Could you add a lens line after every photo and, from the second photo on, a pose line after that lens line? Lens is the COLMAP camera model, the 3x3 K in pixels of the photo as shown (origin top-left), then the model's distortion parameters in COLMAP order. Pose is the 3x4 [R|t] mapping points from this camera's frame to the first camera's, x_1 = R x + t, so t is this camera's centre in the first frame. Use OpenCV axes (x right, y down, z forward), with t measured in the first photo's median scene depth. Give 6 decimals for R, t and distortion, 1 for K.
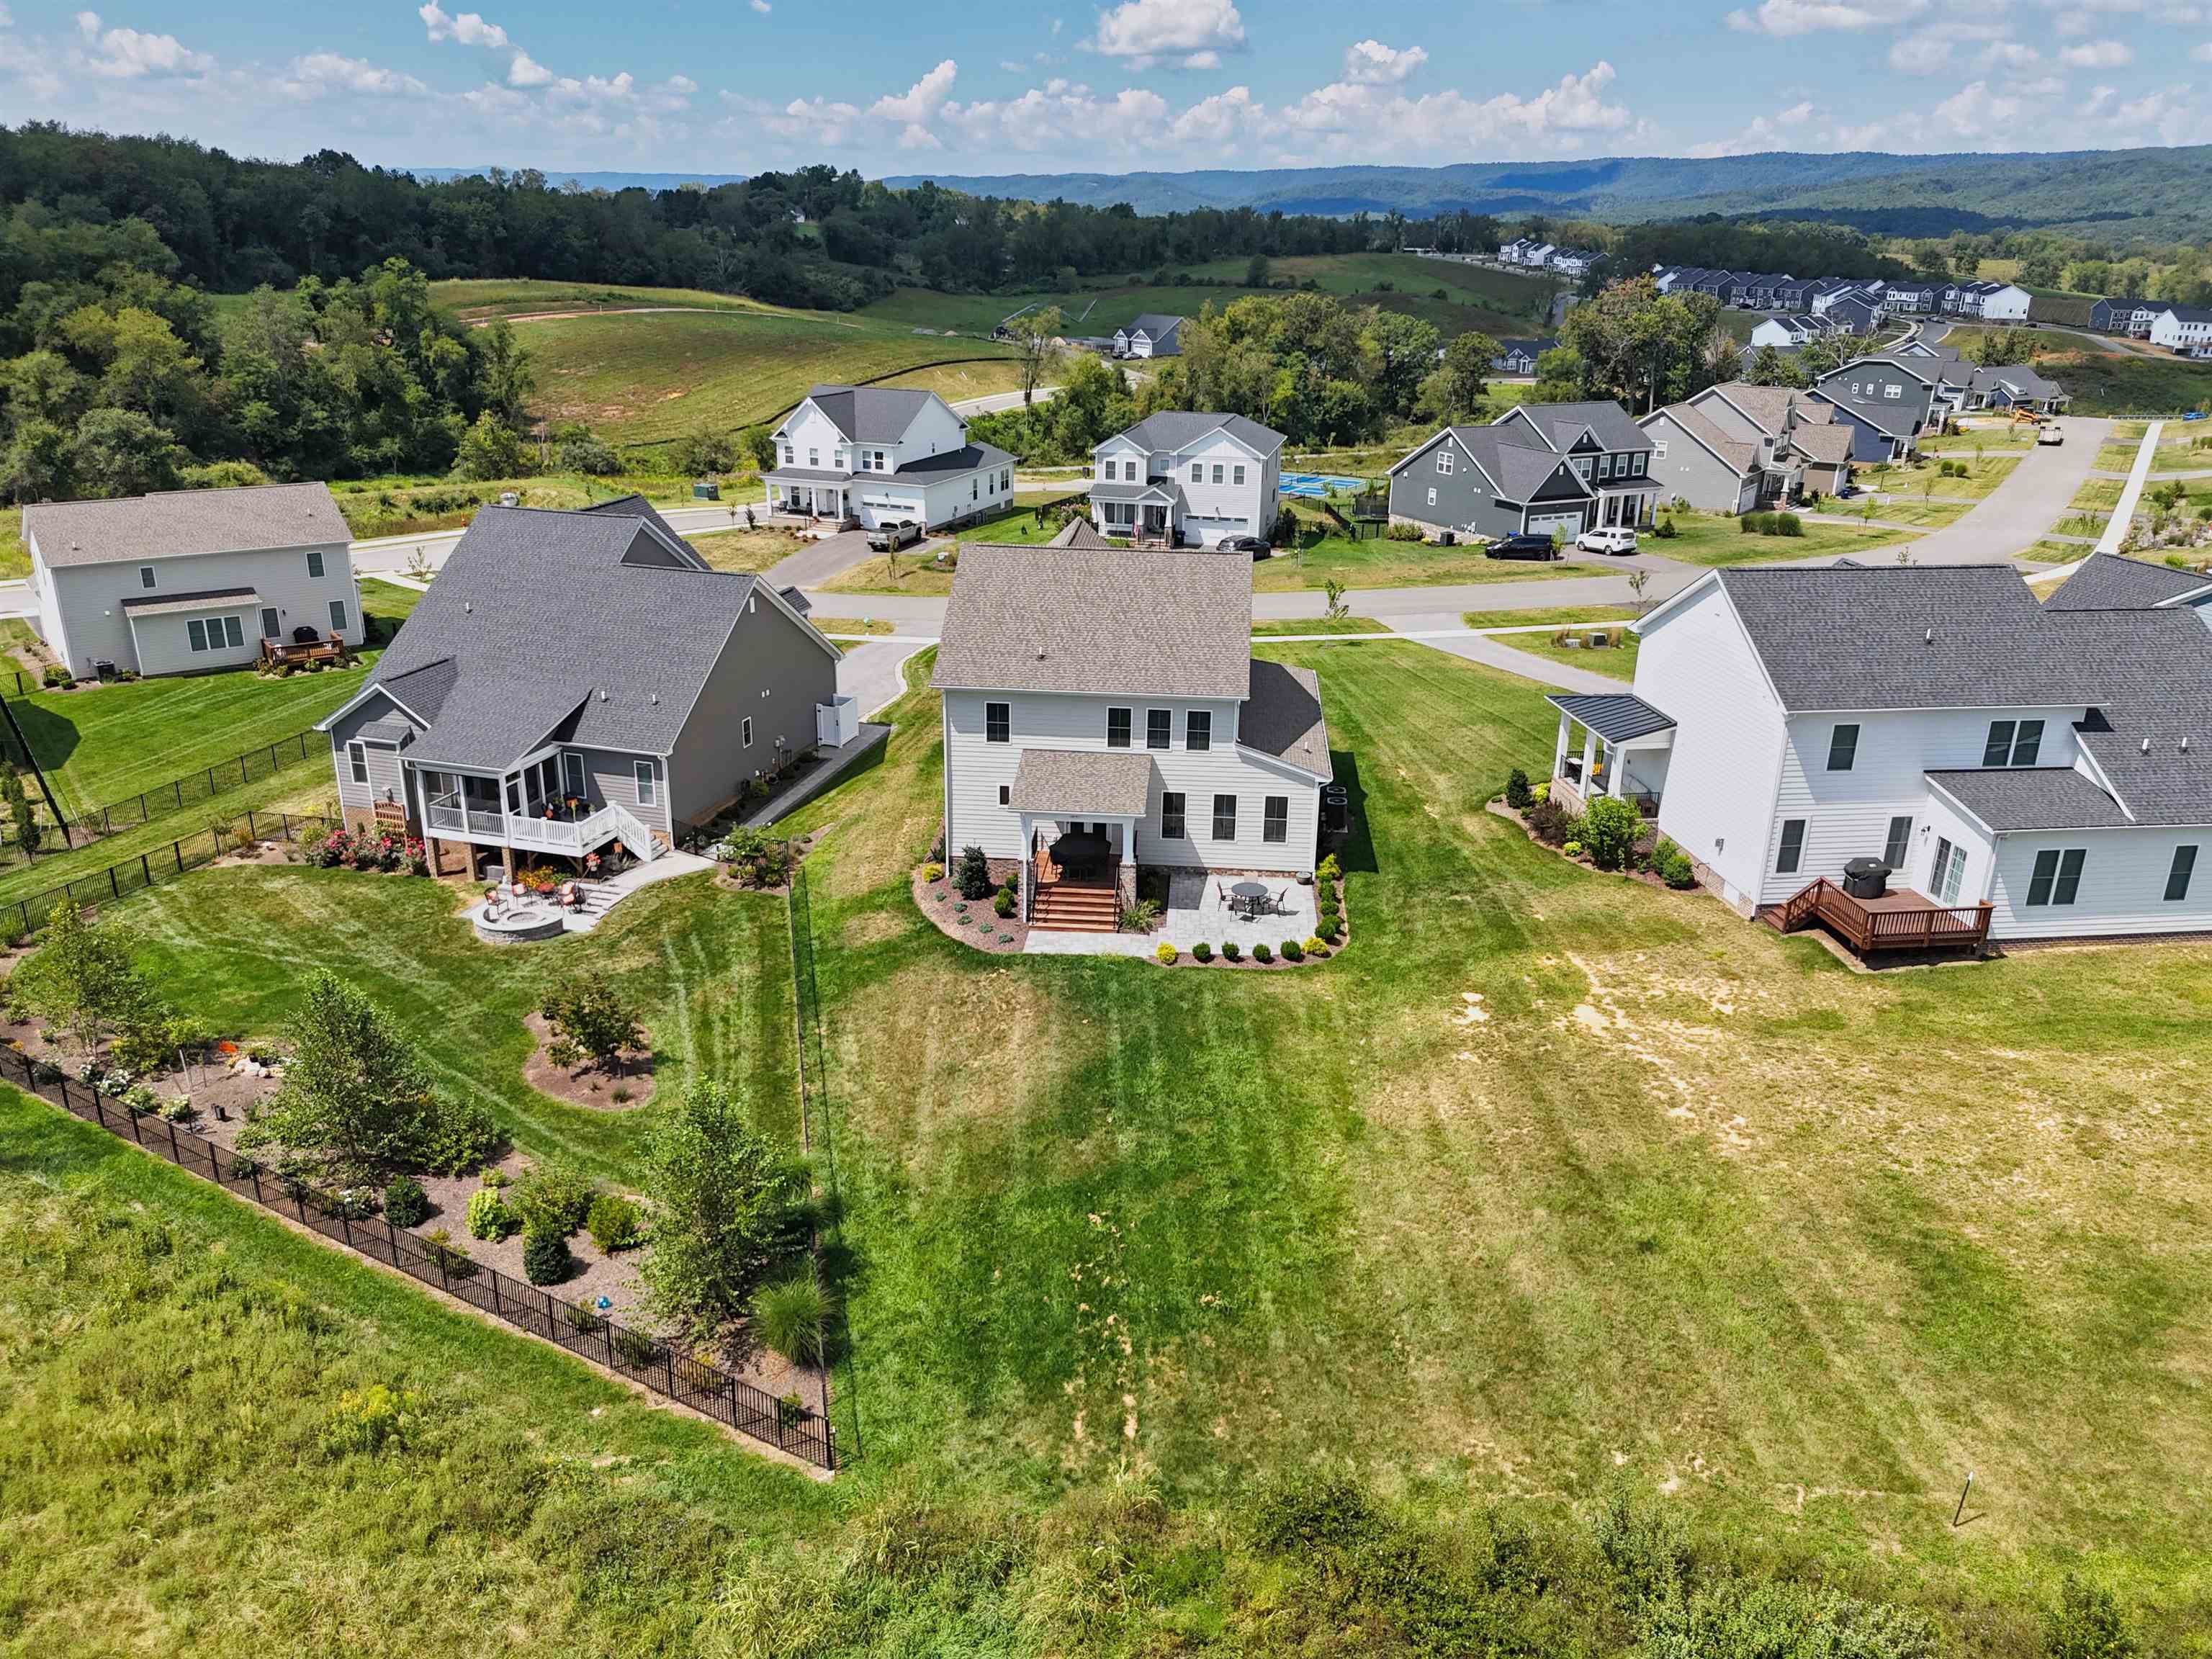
lens RADIAL K [[1621.7, 0, 1107.8], [0, 1621.7, 831.3], [0, 0, 1]] dist [0.064489, -0.067037]
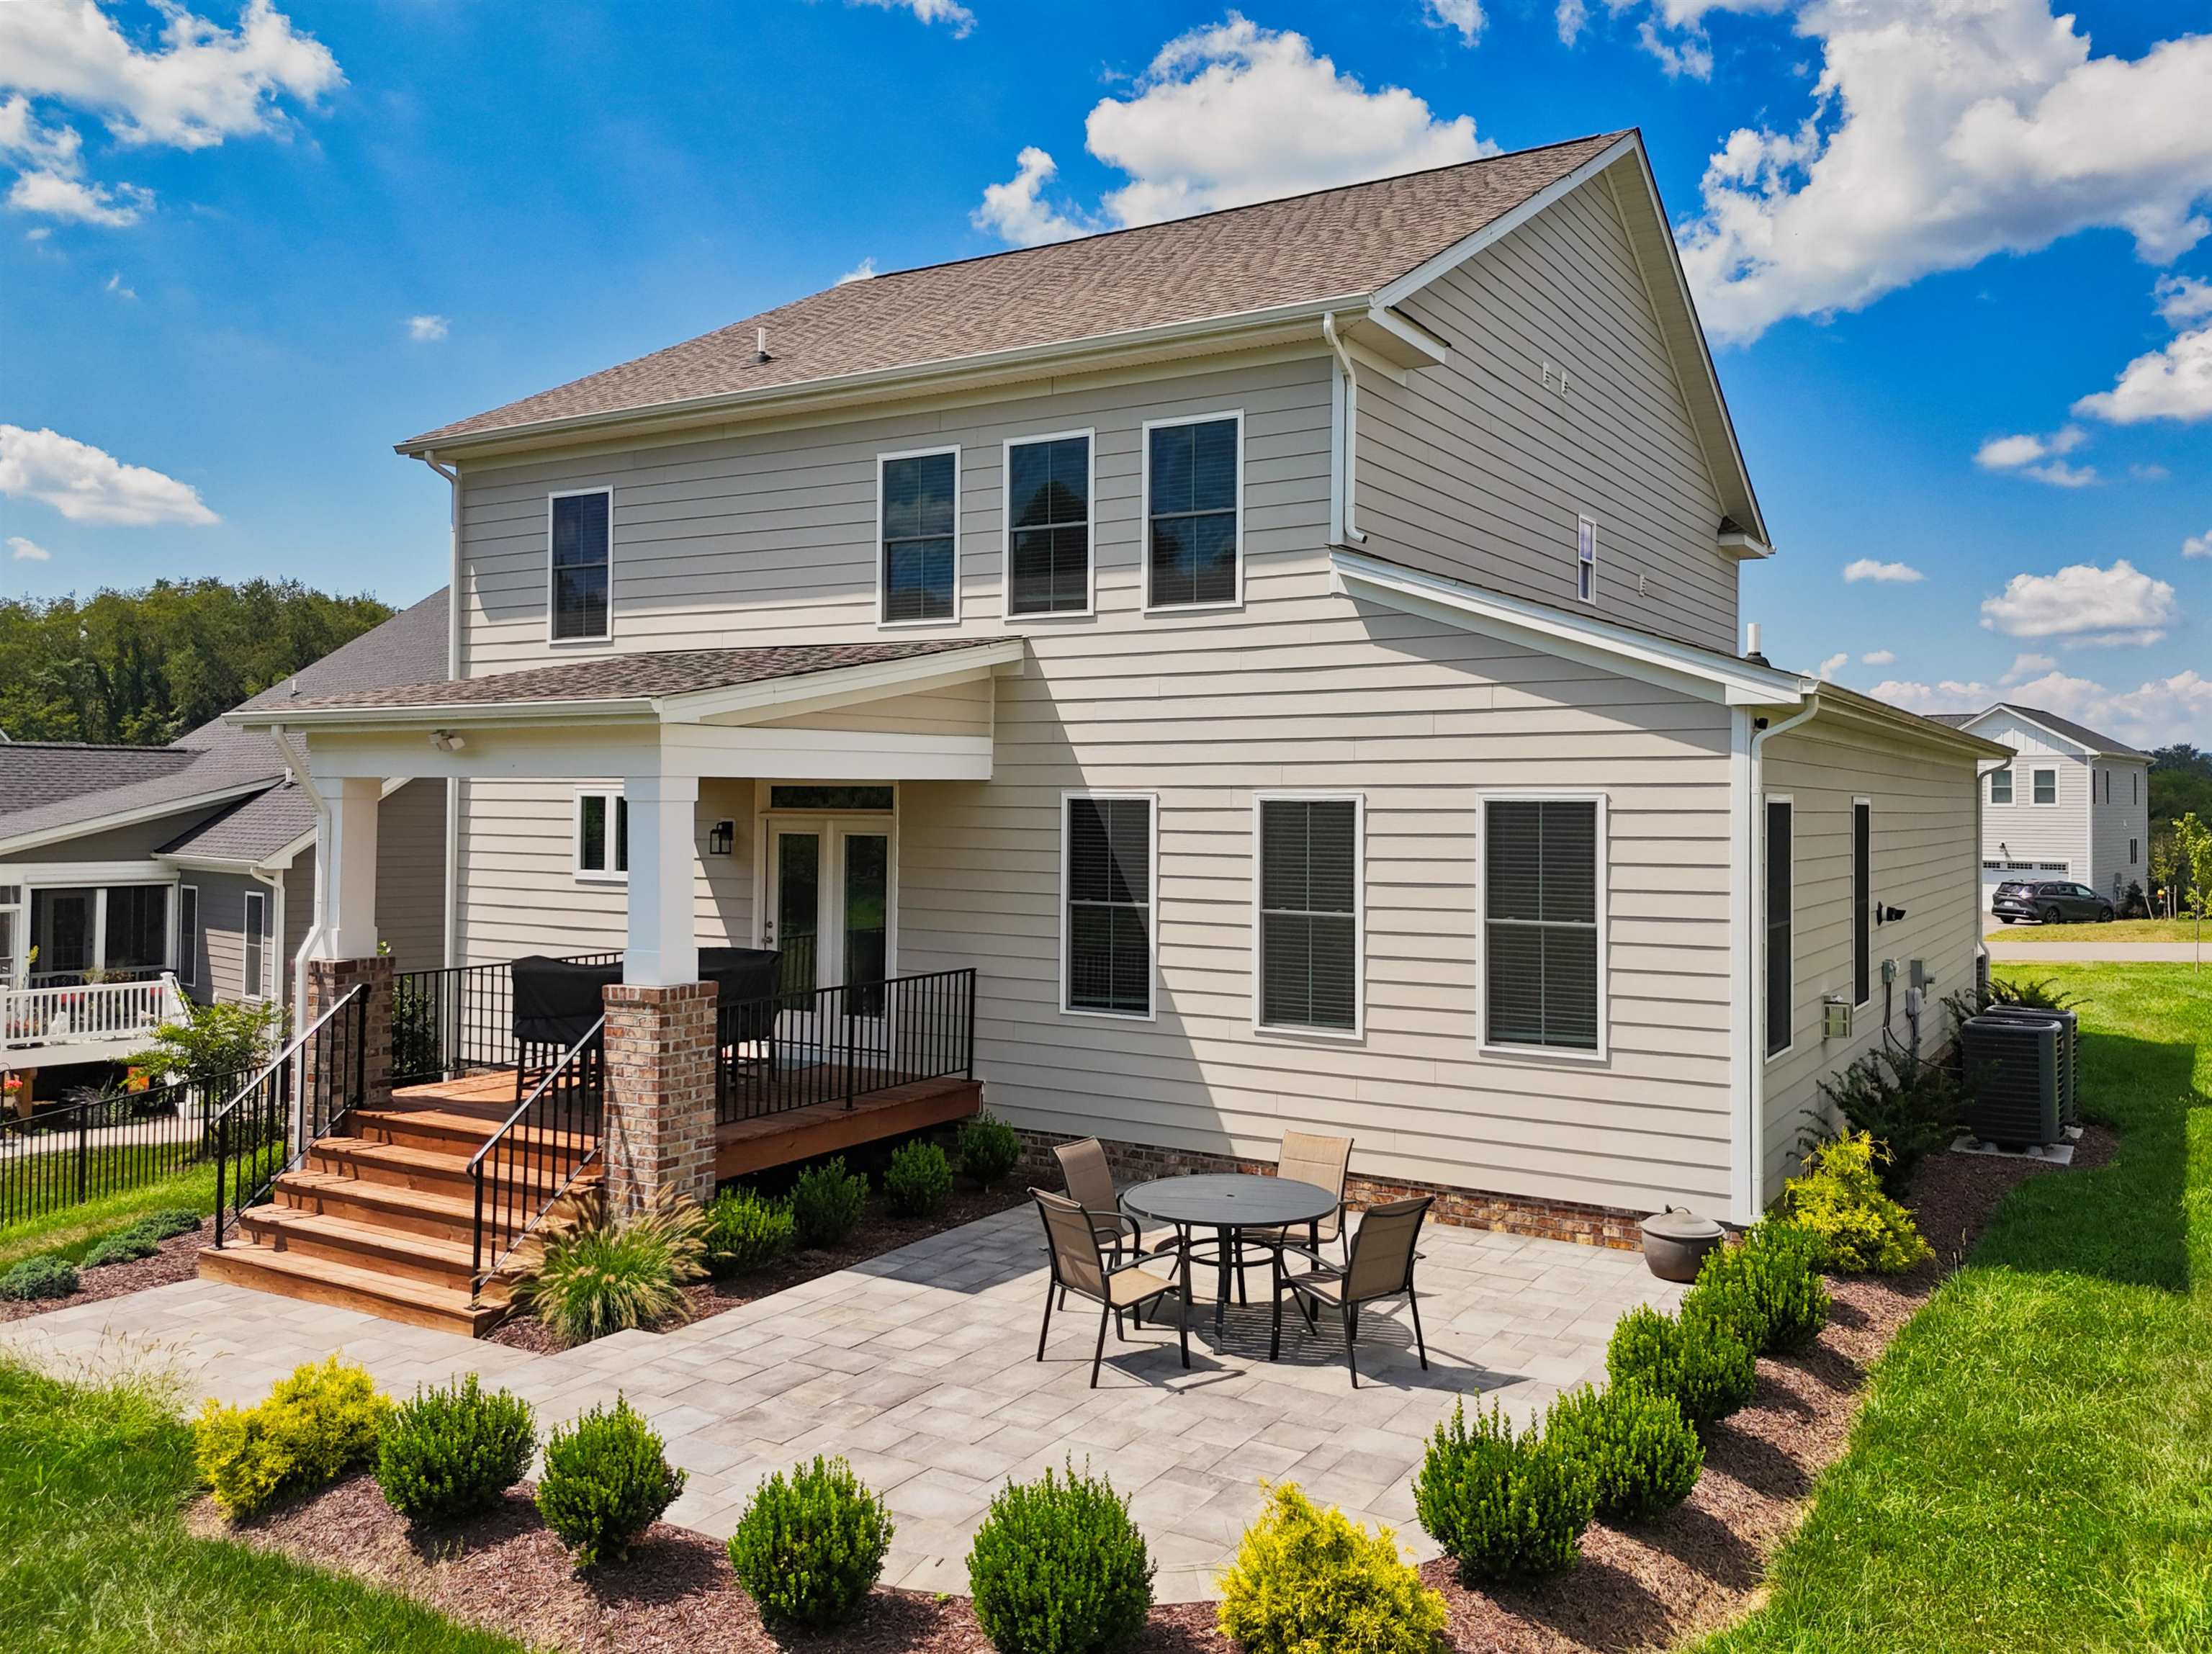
lens RADIAL K [[1736.8, 0, 1102.5], [0, 1736.8, 756.2], [0, 0, 1]] dist [0.083948, -0.107788]
pose [[0.887962, -0.021810, -0.459399, 0.156459], [-0.154976, 0.926269, -0.343523, 0.056552], [0.433019, 0.376231, 0.819112, 0.798306]]
